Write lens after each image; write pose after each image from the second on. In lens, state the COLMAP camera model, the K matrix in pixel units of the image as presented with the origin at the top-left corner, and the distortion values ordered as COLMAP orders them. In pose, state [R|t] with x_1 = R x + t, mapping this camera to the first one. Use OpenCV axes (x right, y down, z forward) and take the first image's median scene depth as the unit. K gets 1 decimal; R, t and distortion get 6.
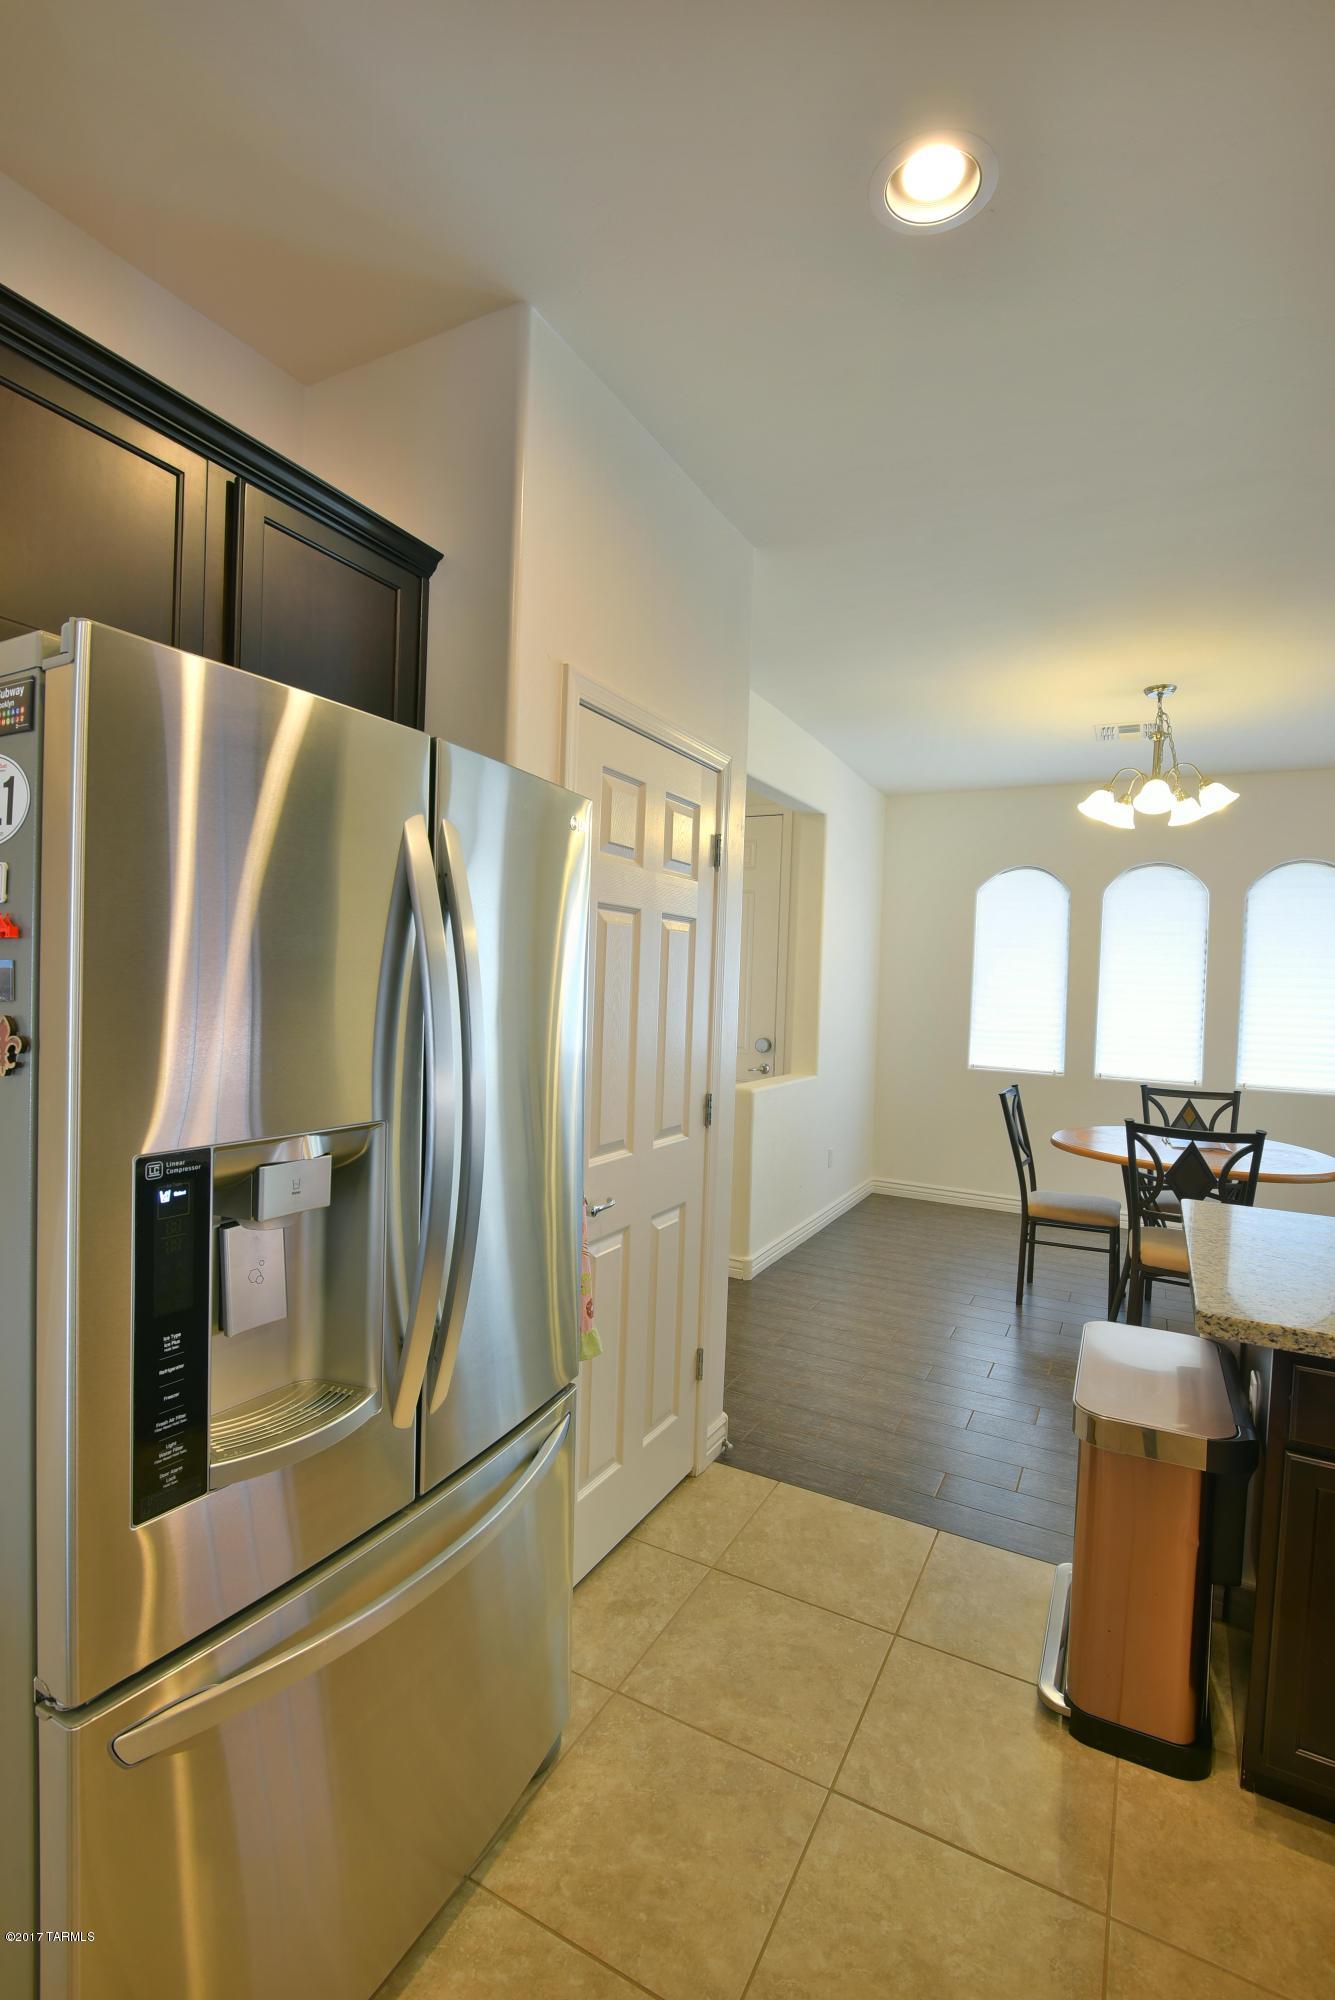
lens RADIAL K [[904.9, 0, 666.5], [0, 904.9, 1006.8], [0, 0, 1]] dist [-0.010429, -0.002615]
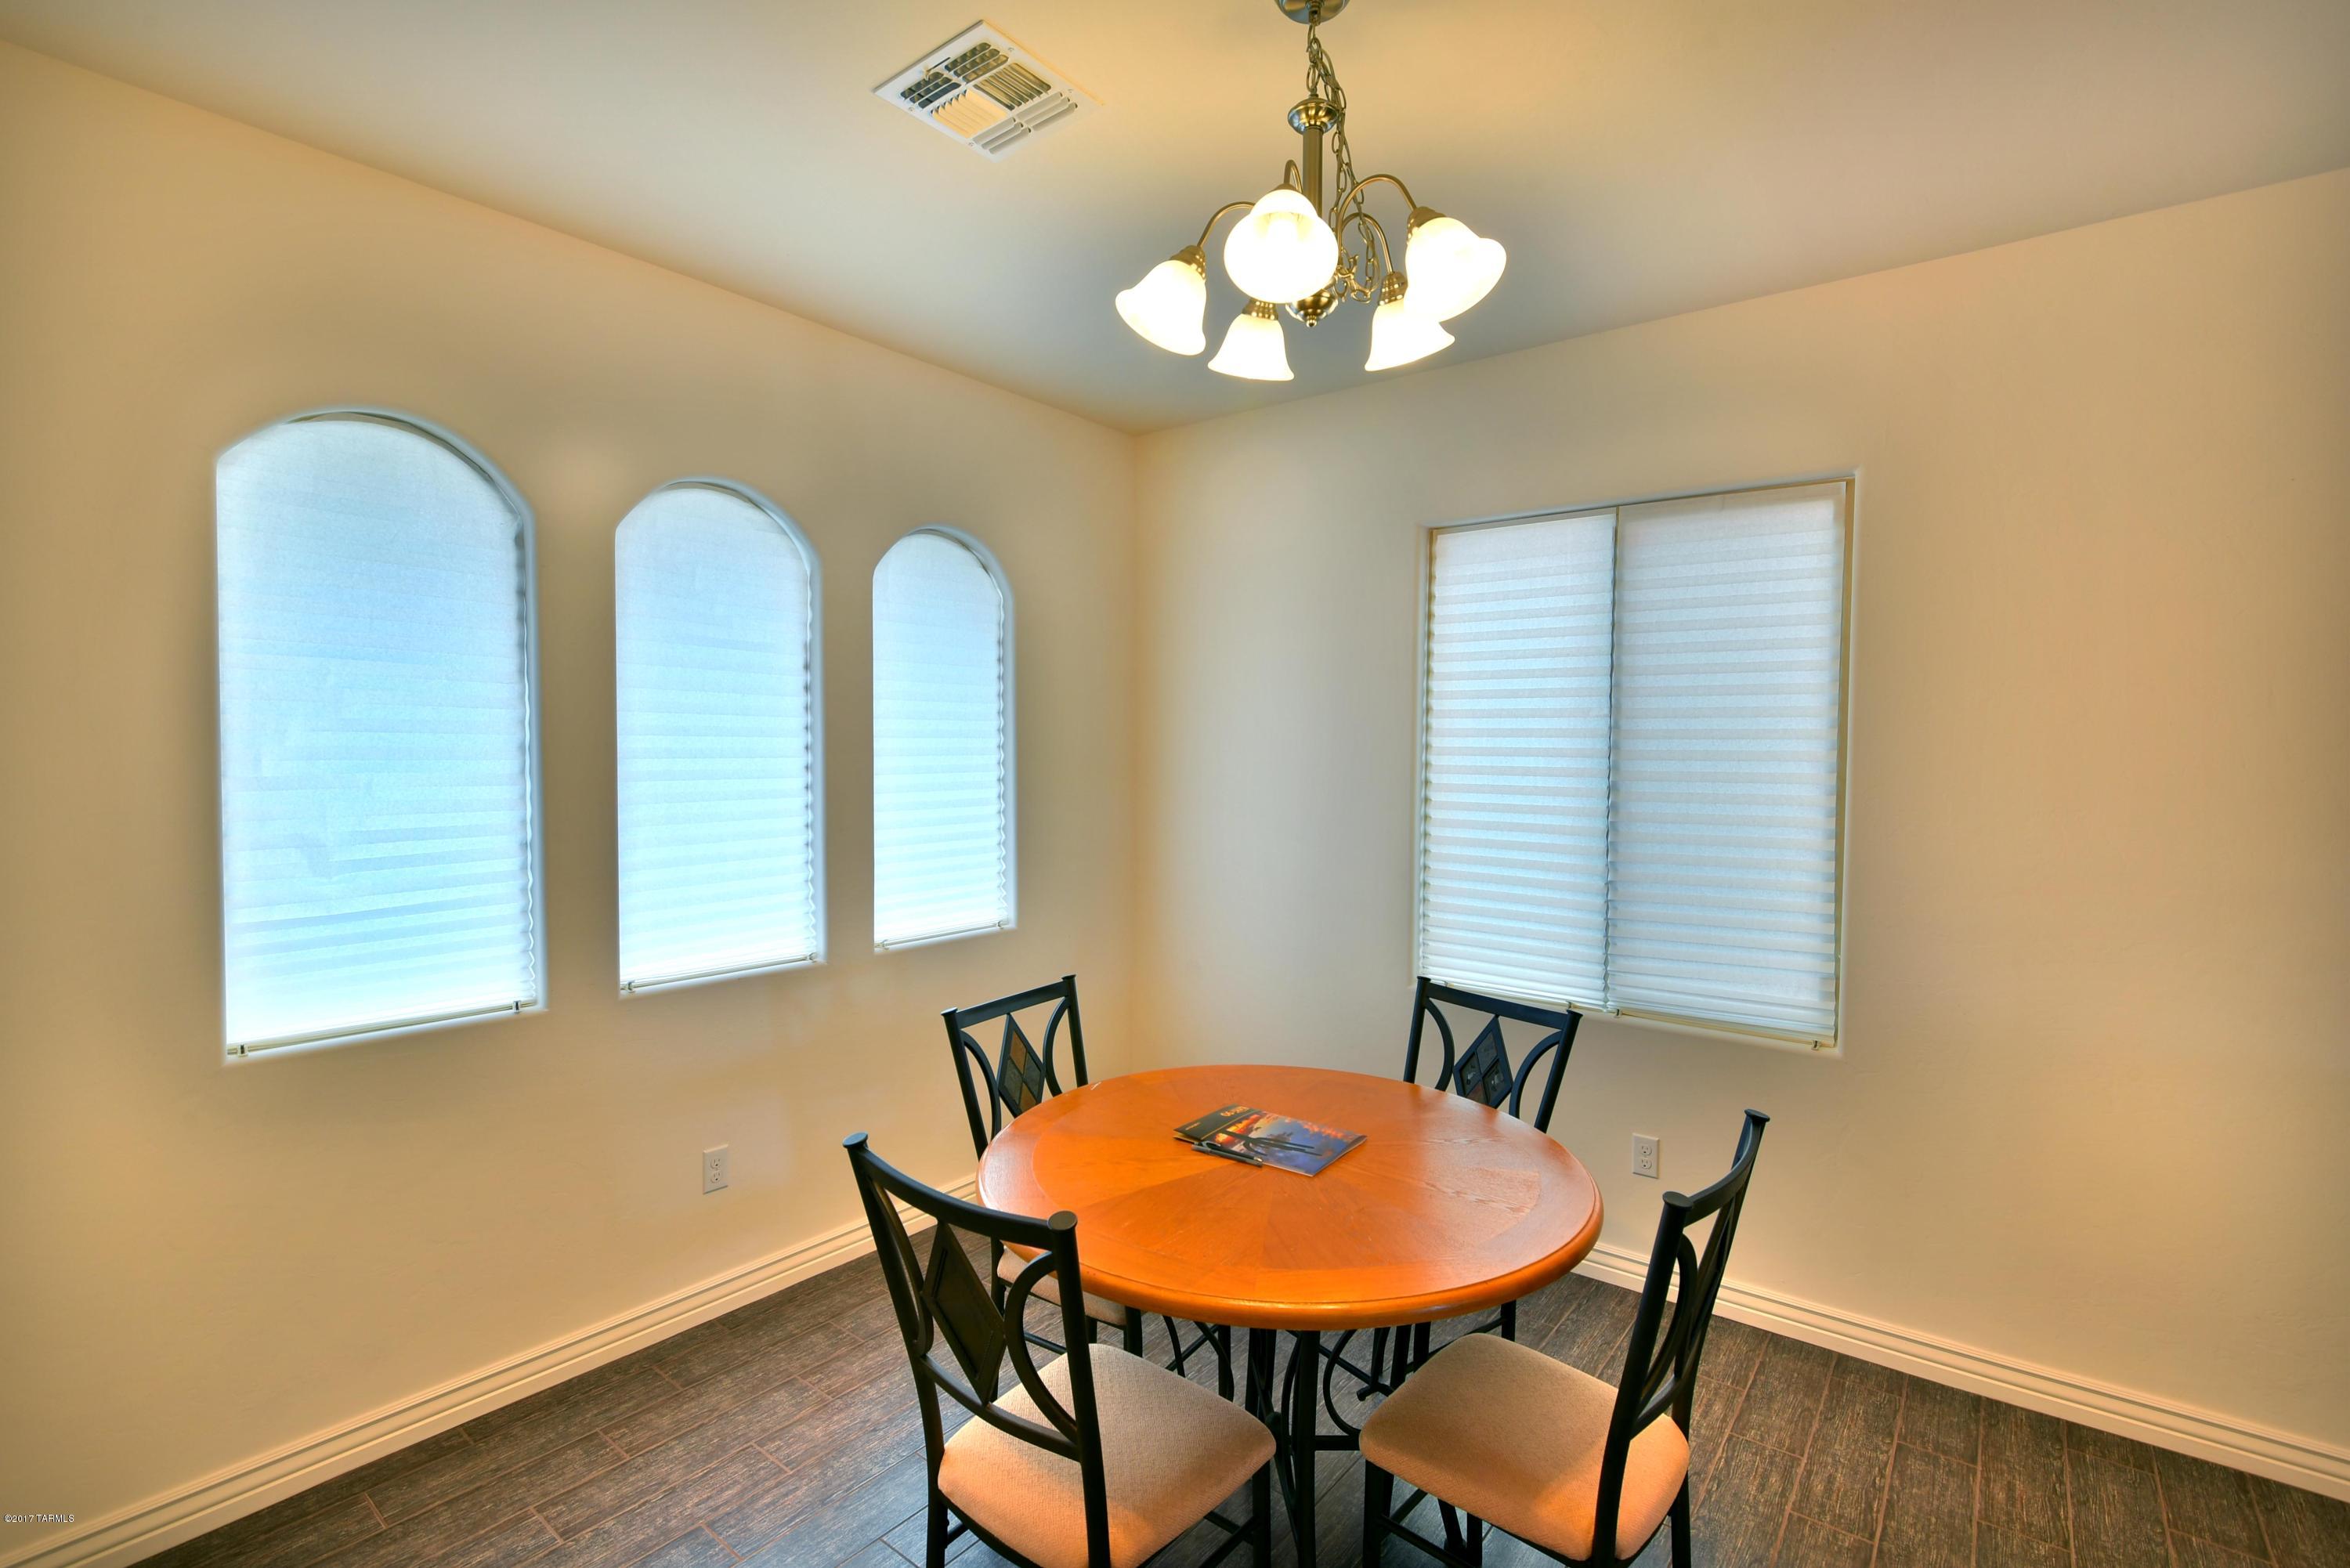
lens RADIAL K [[1063.2, 0, 1172.2], [0, 1063.2, 785.7], [0, 0, 1]] dist [-0.010429, -0.002615]
pose [[0.181154, -0.061506, 0.981530, 0.077011], [0.036299, 0.997781, 0.055824, -0.048186], [-0.982785, 0.025516, 0.182985, 0.934014]]
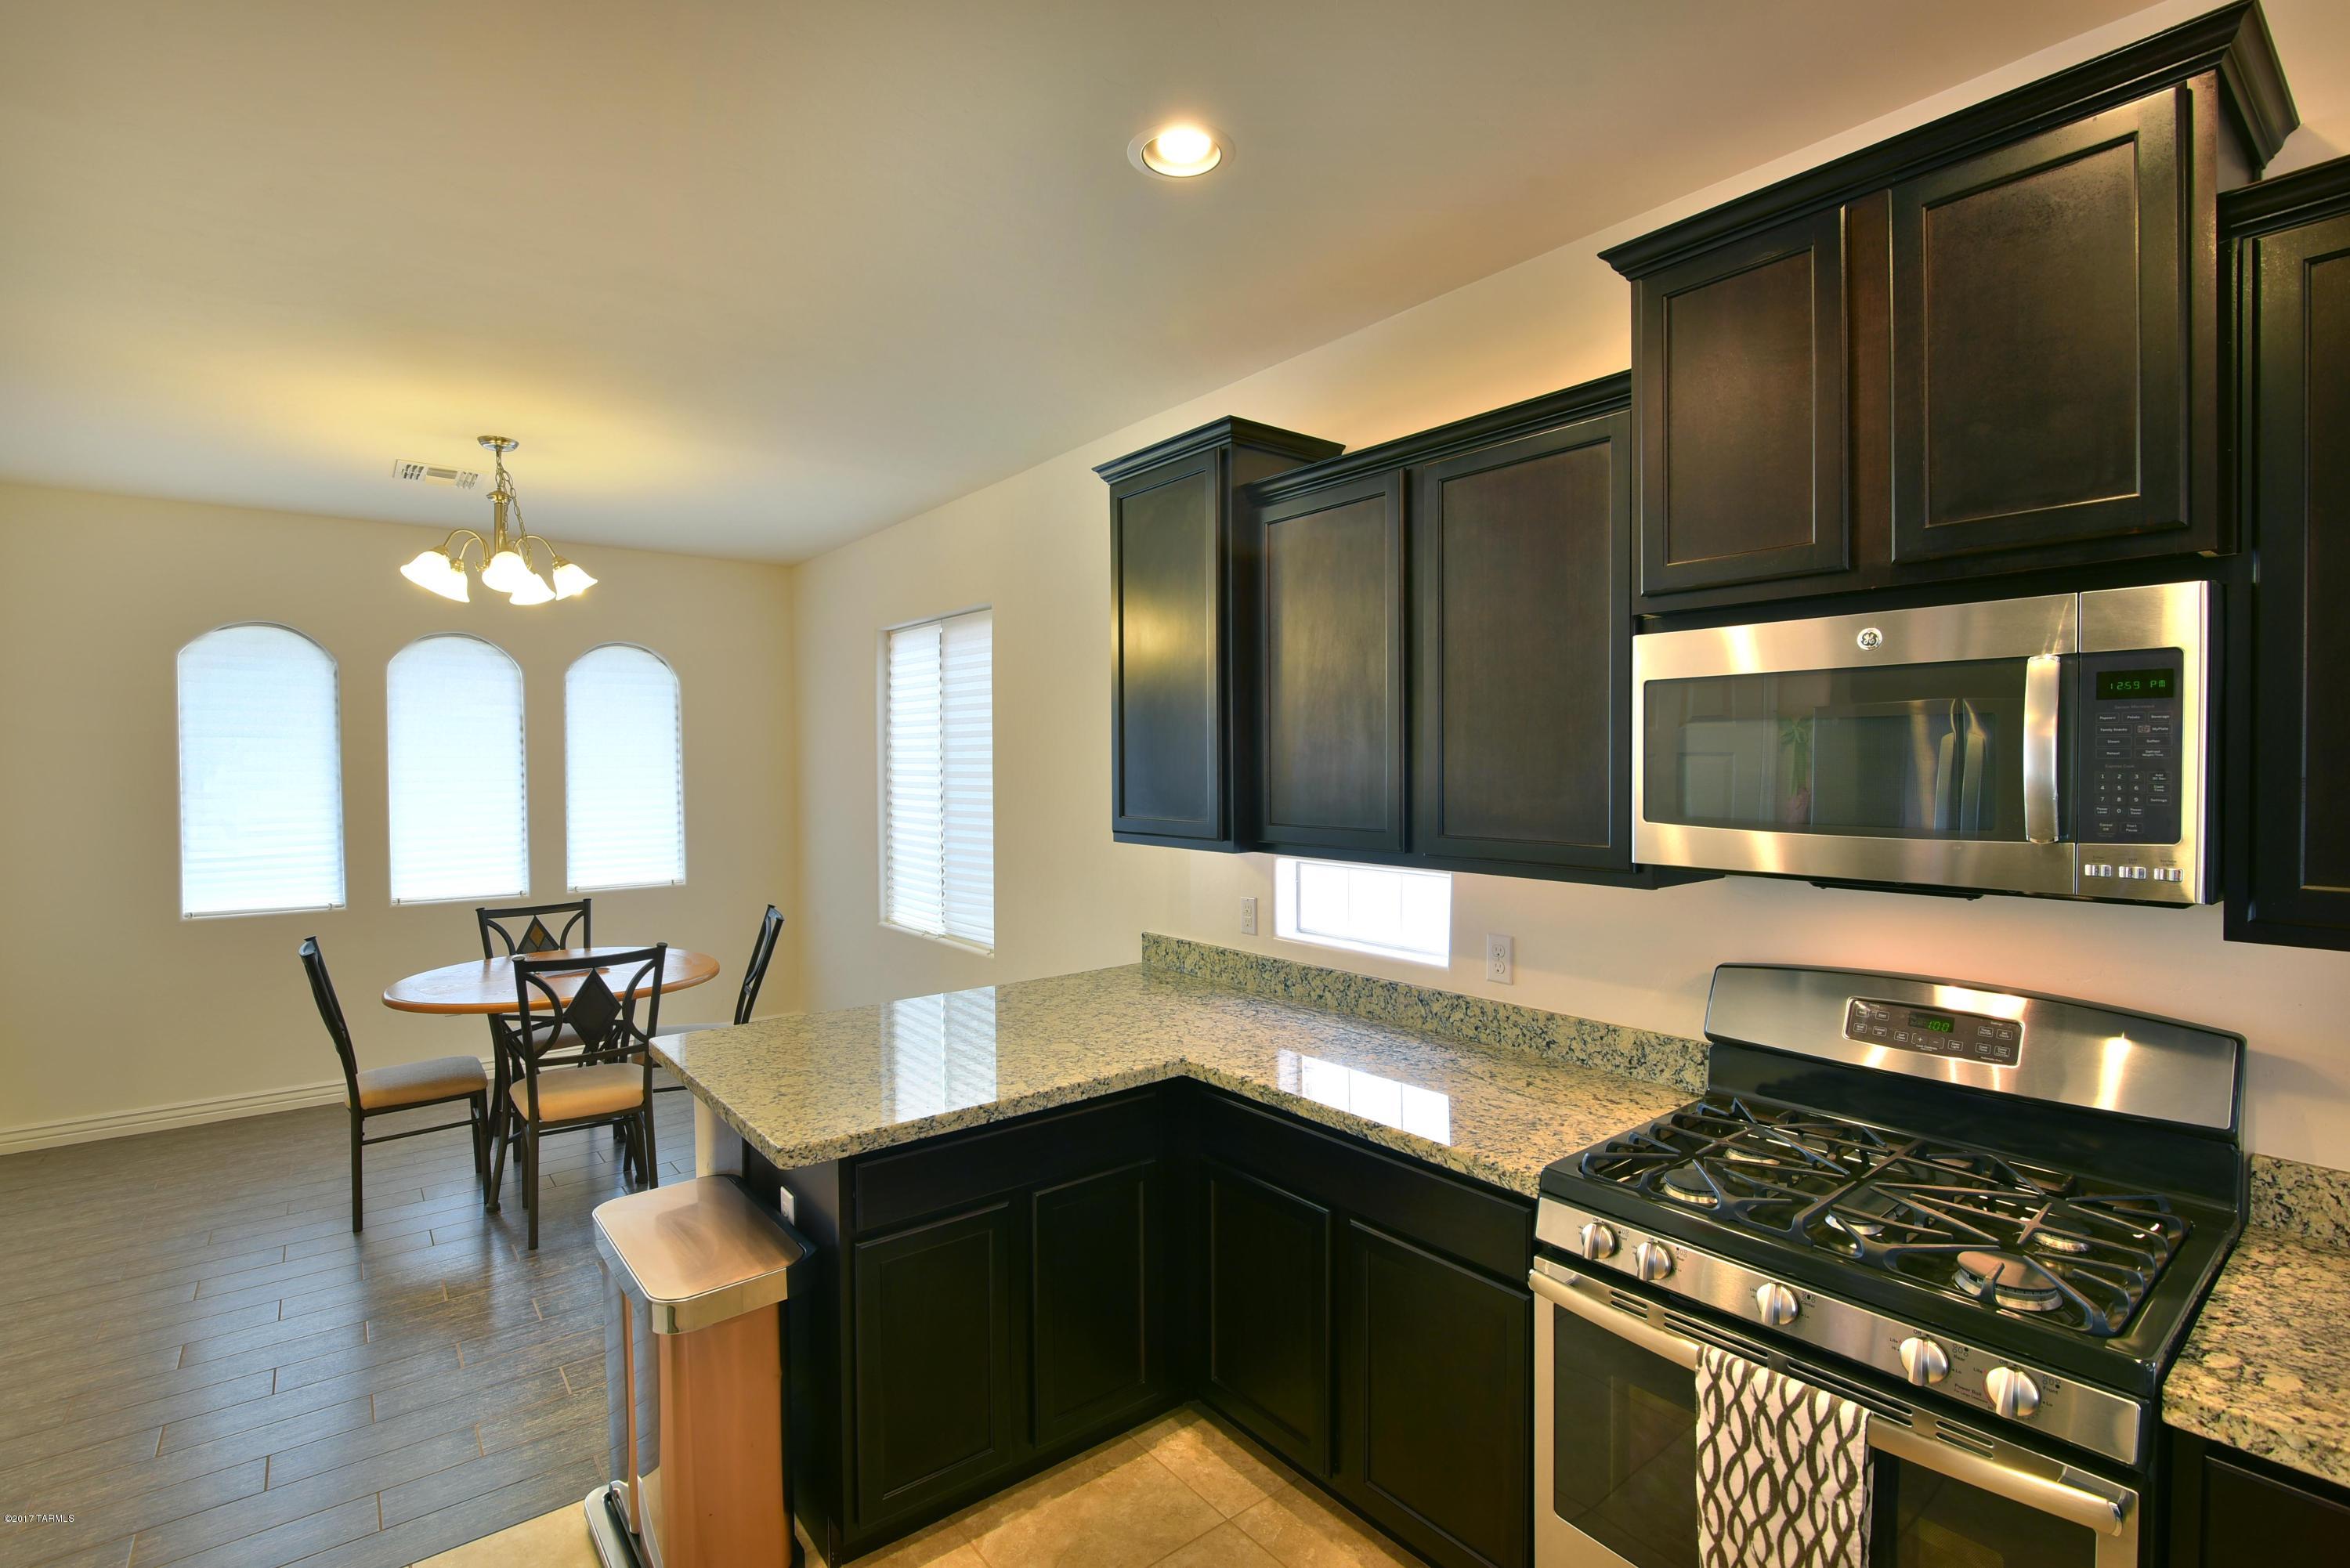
lens RADIAL K [[1063.2, 0, 1169.9], [0, 1063.2, 775.1], [0, 0, 1]] dist [-0.010429, -0.002615]
pose [[0.390206, -0.042681, 0.919738, -0.128839], [0.043878, 0.998652, 0.027727, -0.039525], [-0.919681, 0.029537, 0.391553, 0.041042]]
